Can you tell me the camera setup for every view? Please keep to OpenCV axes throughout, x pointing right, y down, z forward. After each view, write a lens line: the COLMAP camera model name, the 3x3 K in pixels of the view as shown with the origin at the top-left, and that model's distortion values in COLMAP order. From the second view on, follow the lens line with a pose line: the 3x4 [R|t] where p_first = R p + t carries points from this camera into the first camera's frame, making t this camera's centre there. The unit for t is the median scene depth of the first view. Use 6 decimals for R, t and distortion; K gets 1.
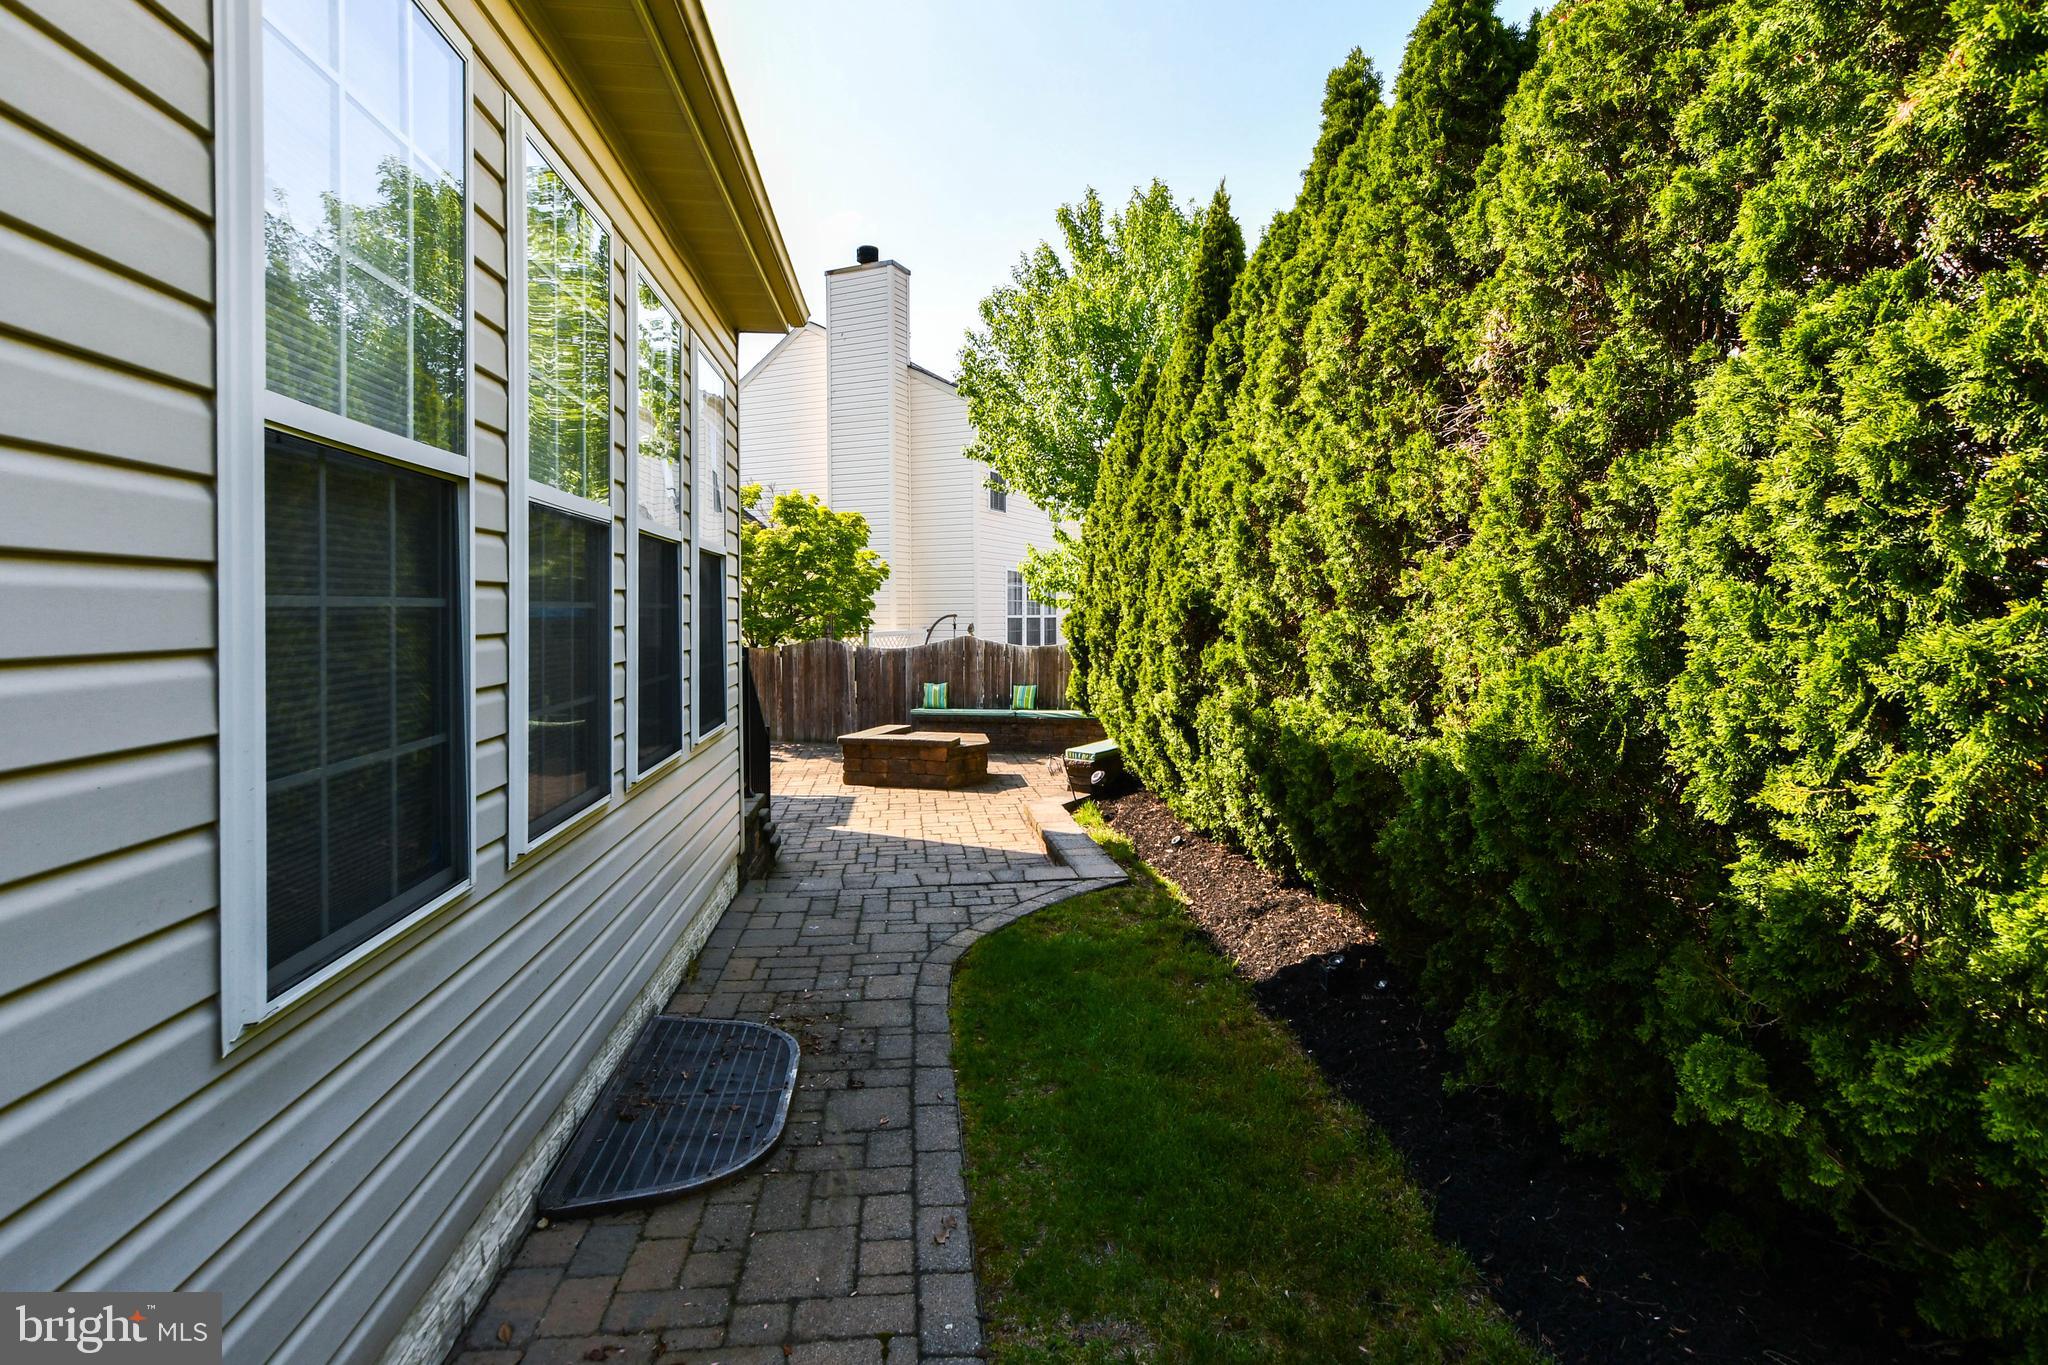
lens RADIAL K [[1073.6, 0, 1021.3], [0, 1073.6, 686.4], [0, 0, 1]] dist [0.002111, 0.002249]
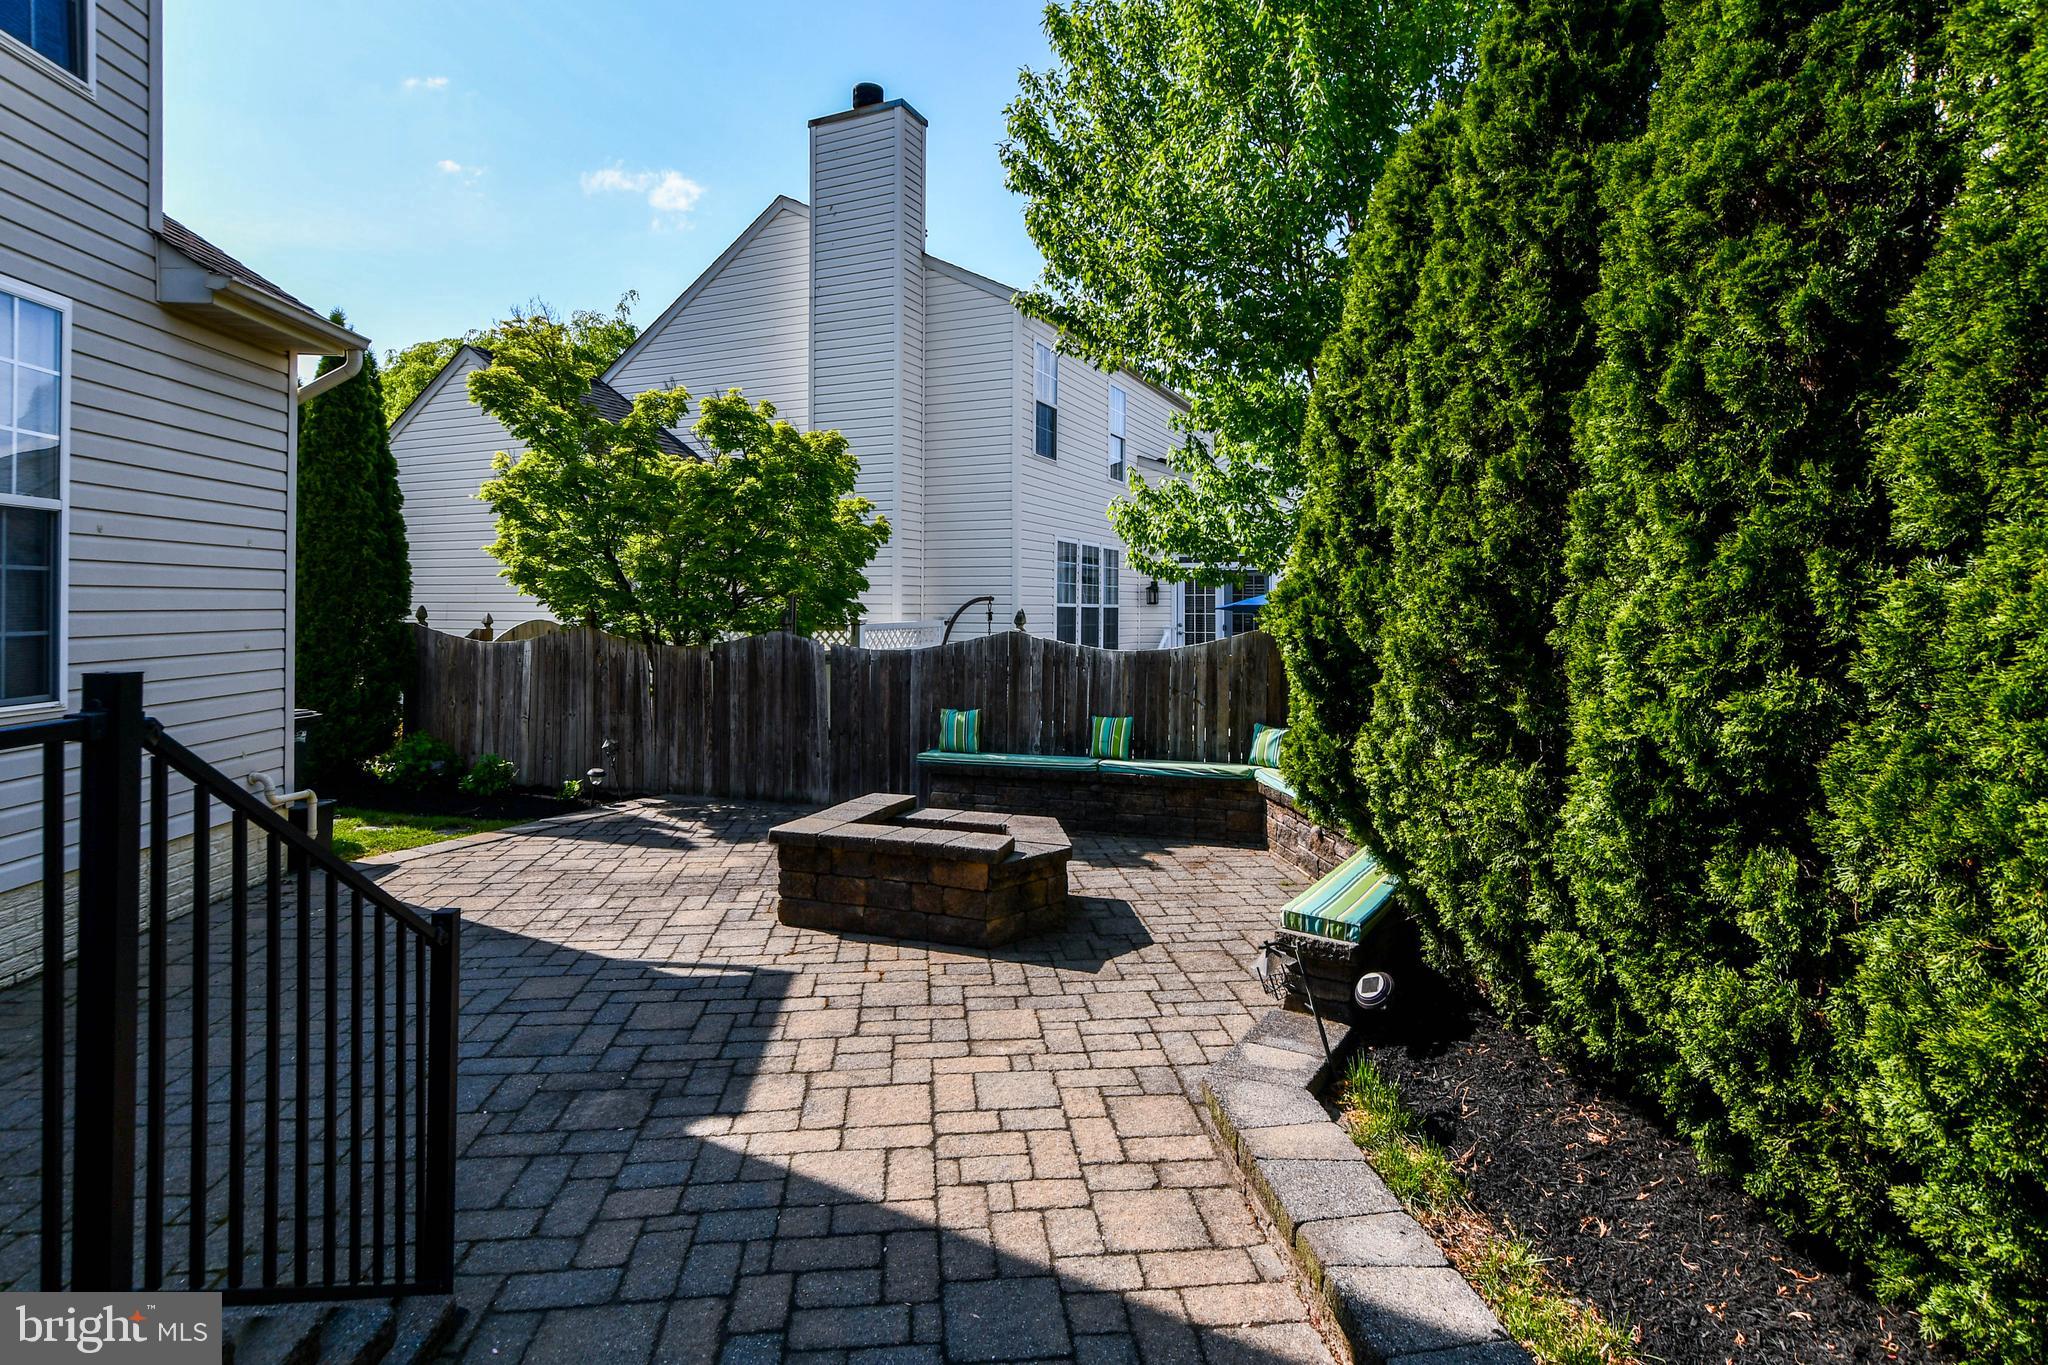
lens RADIAL K [[1073.6, 0, 1024.7], [0, 1073.6, 693.6], [0, 0, 1]] dist [0.002111, 0.002249]
pose [[0.999874, 0.011808, -0.010652, -0.035387], [-0.011691, 0.999872, 0.010950, -0.017783], [0.010779, -0.010824, 0.999883, 0.379113]]
